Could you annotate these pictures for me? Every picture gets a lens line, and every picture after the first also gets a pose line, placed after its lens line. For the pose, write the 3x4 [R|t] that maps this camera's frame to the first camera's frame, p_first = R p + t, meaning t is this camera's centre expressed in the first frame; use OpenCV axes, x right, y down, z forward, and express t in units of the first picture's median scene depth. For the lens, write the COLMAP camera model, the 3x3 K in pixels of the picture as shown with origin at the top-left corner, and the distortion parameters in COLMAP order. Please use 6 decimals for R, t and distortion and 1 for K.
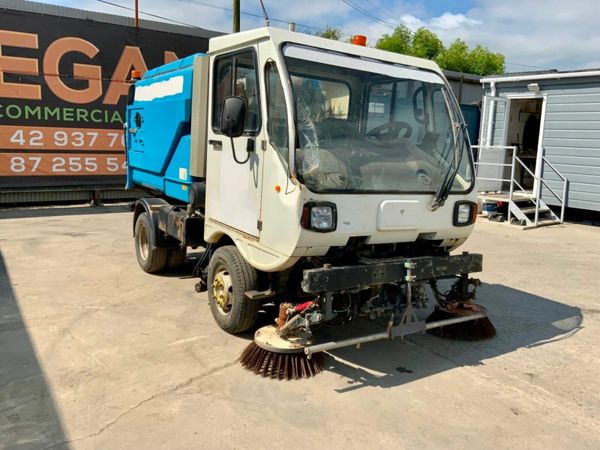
lens RADIAL K [[501.7, 0, 301.5], [0, 501.7, 224.6], [0, 0, 1]] dist [0.031603, -0.052988]
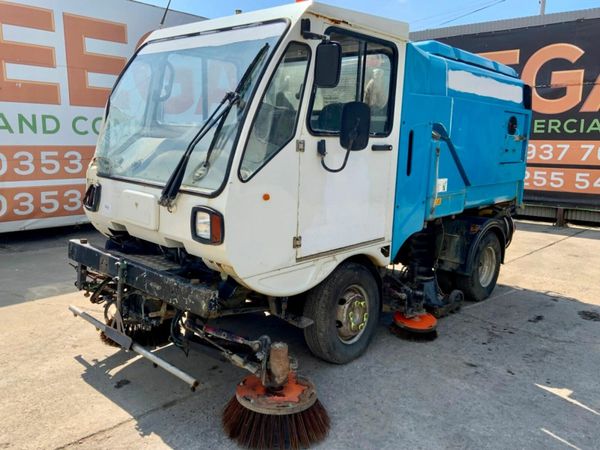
lens RADIAL K [[501.7, 0, 300.6], [0, 501.7, 225.2], [0, 0, 1]] dist [0.031603, -0.052988]
pose [[0.258616, 0.125143, -0.957840, 0.658196], [-0.170302, 0.981948, 0.082312, -0.065908], [0.950850, 0.141834, 0.275259, 0.609170]]
